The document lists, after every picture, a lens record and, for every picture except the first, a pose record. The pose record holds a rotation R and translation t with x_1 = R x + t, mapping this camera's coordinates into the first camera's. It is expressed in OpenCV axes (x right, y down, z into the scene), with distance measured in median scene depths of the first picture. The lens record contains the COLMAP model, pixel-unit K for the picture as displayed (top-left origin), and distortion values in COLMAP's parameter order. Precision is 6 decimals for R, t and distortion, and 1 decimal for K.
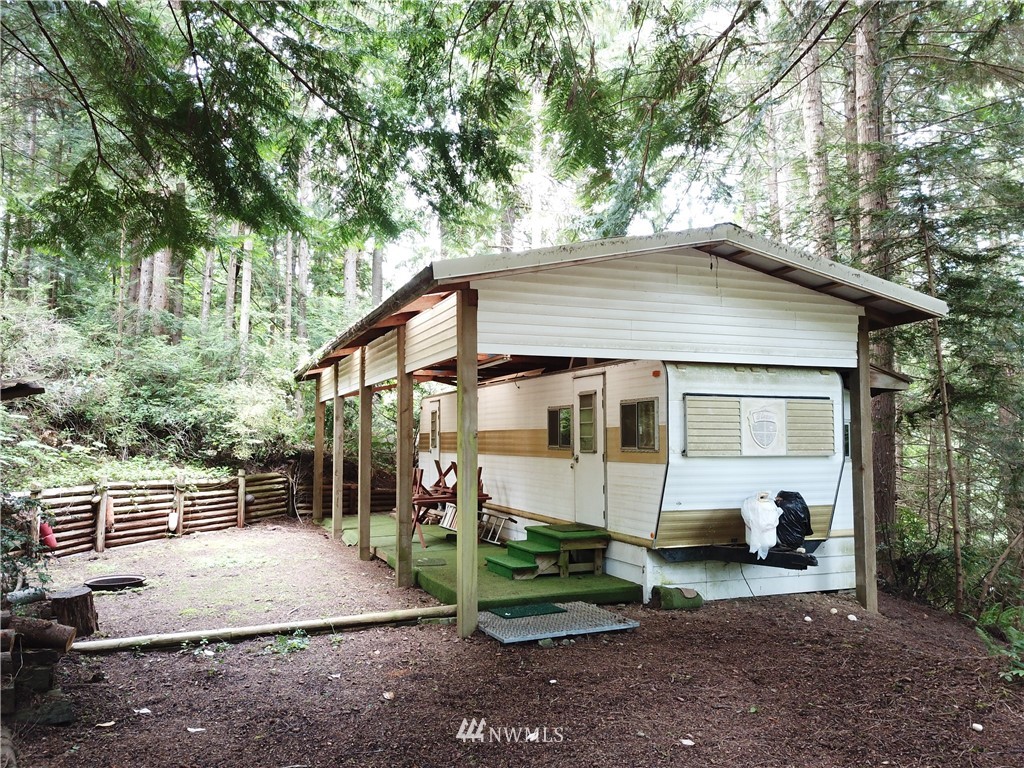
lens RADIAL K [[801.8, 0, 526.6], [0, 801.8, 386.5], [0, 0, 1]] dist [0.041525, -0.000516]
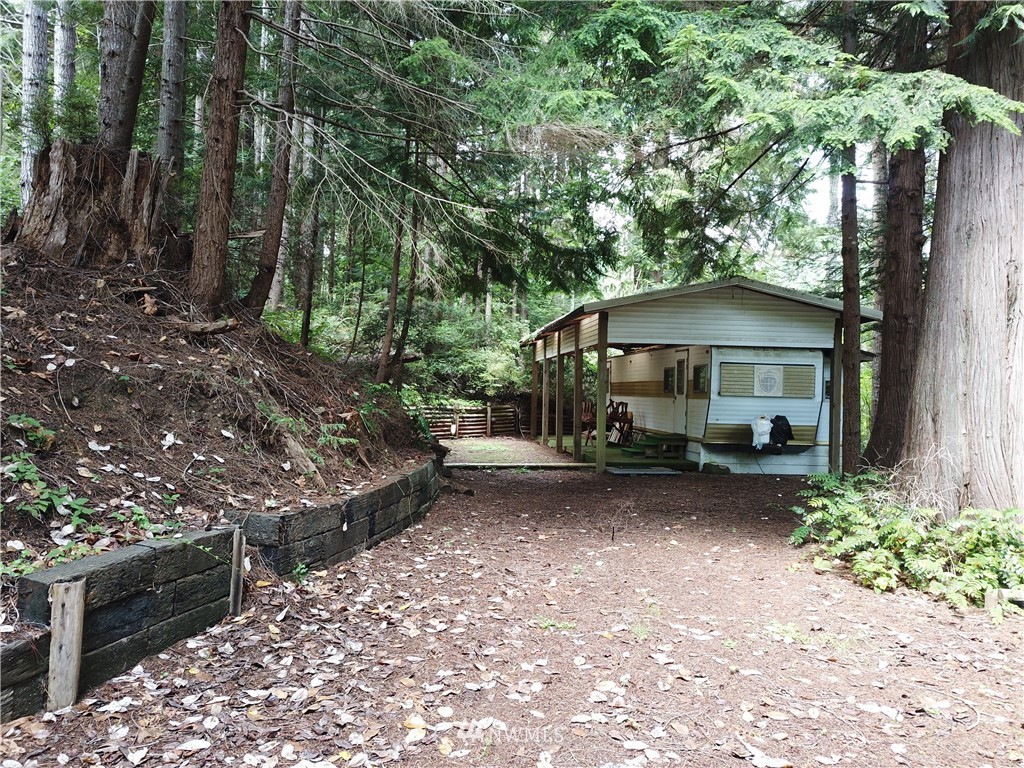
lens RADIAL K [[780.1, 0, 512.0], [0, 780.1, 384.0], [0, 0, 1]] dist [0.026181, -0.005553]
pose [[0.960521, 0.020687, -0.277436, 0.208907], [-0.005606, 0.998468, 0.055041, -0.034508], [0.278150, -0.051313, 0.959166, -0.810060]]
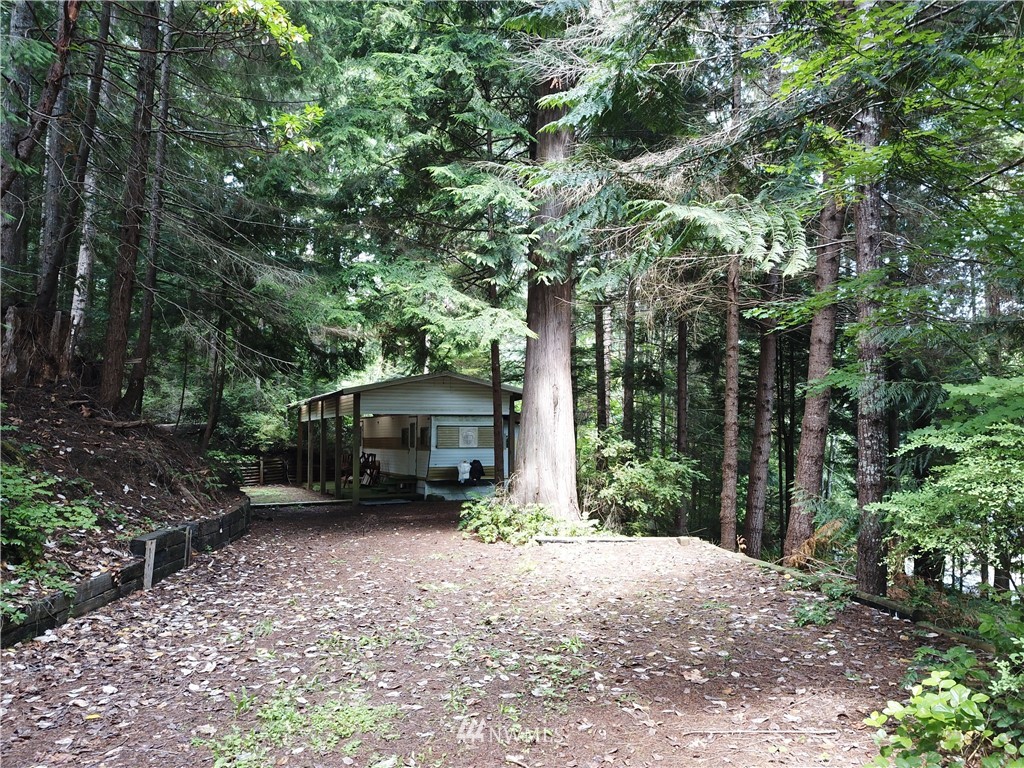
lens RADIAL K [[787.1, 0, 525.0], [0, 787.1, 382.1], [0, 0, 1]] dist [0.003843, -0.004228]
pose [[0.998921, 0.000618, 0.046431, 0.333068], [-0.000427, 0.999991, -0.004123, -0.118281], [-0.046433, 0.004099, 0.998913, -1.576243]]
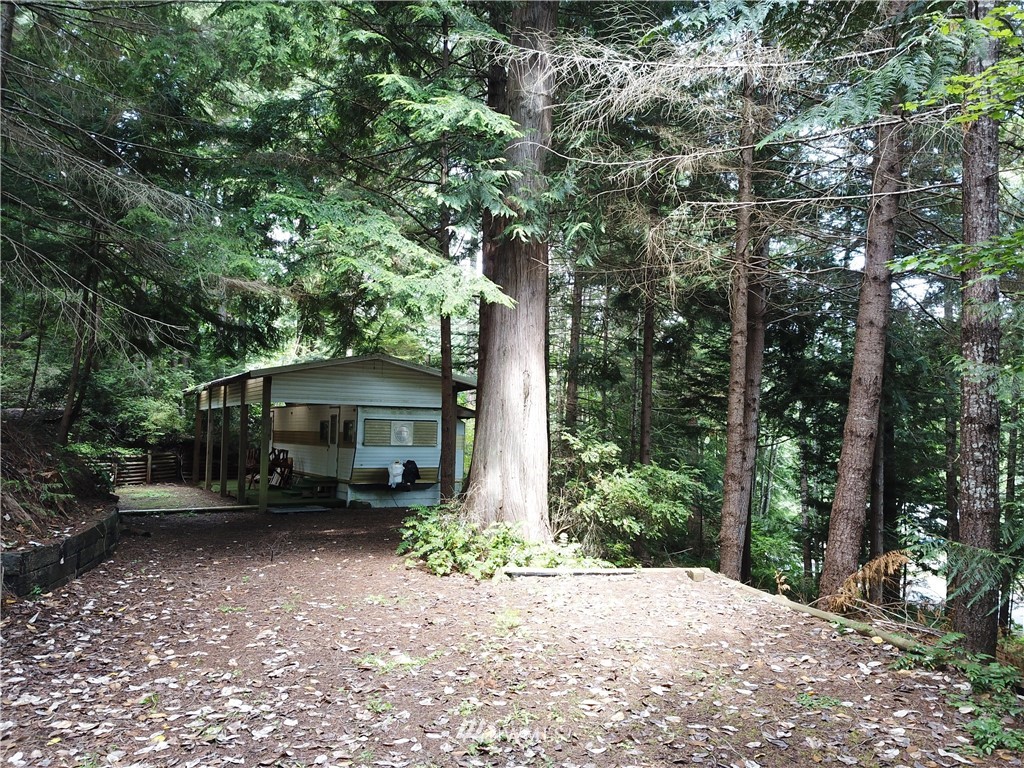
lens RADIAL K [[787.1, 0, 525.0], [0, 787.1, 382.1], [0, 0, 1]] dist [0.003843, -0.004228]
pose [[0.987970, 0.030197, 0.151667, 0.271669], [-0.030356, 0.999538, -0.001268, -0.097915], [-0.151635, -0.003351, 0.988431, -1.208523]]
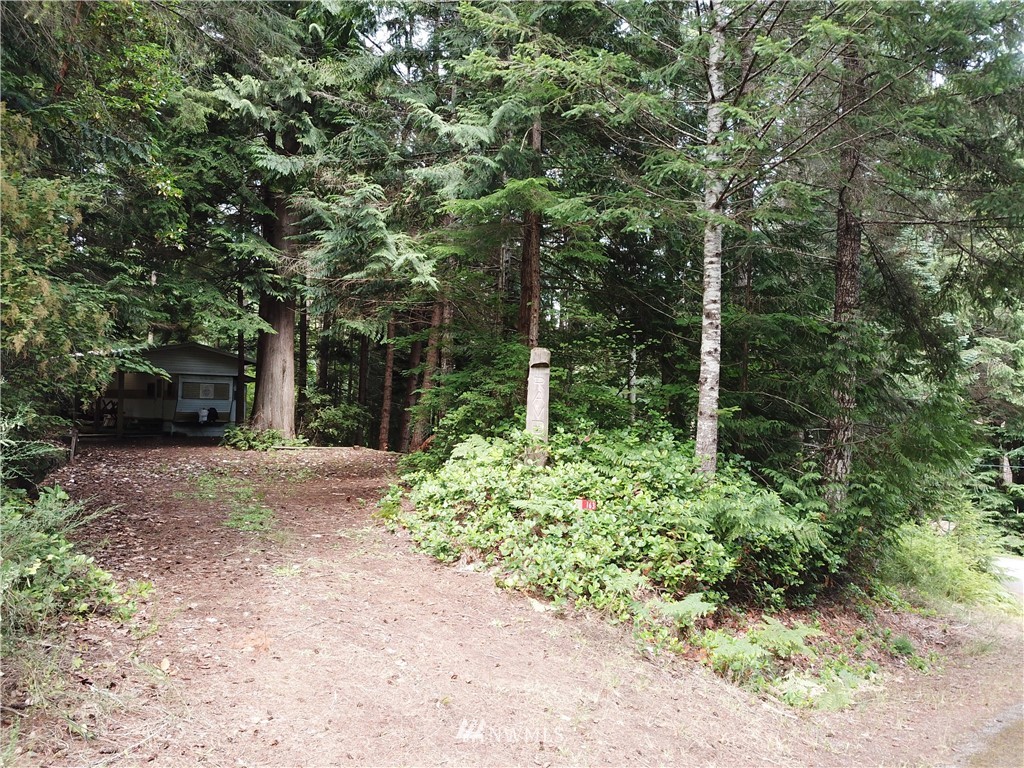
lens RADIAL K [[801.8, 0, 526.6], [0, 801.8, 386.5], [0, 0, 1]] dist [0.041525, -0.000516]
pose [[0.907704, 0.028668, 0.418632, 0.060330], [-0.048385, 0.998160, 0.036557, -0.172176], [-0.416813, -0.053438, 0.907420, -2.879918]]
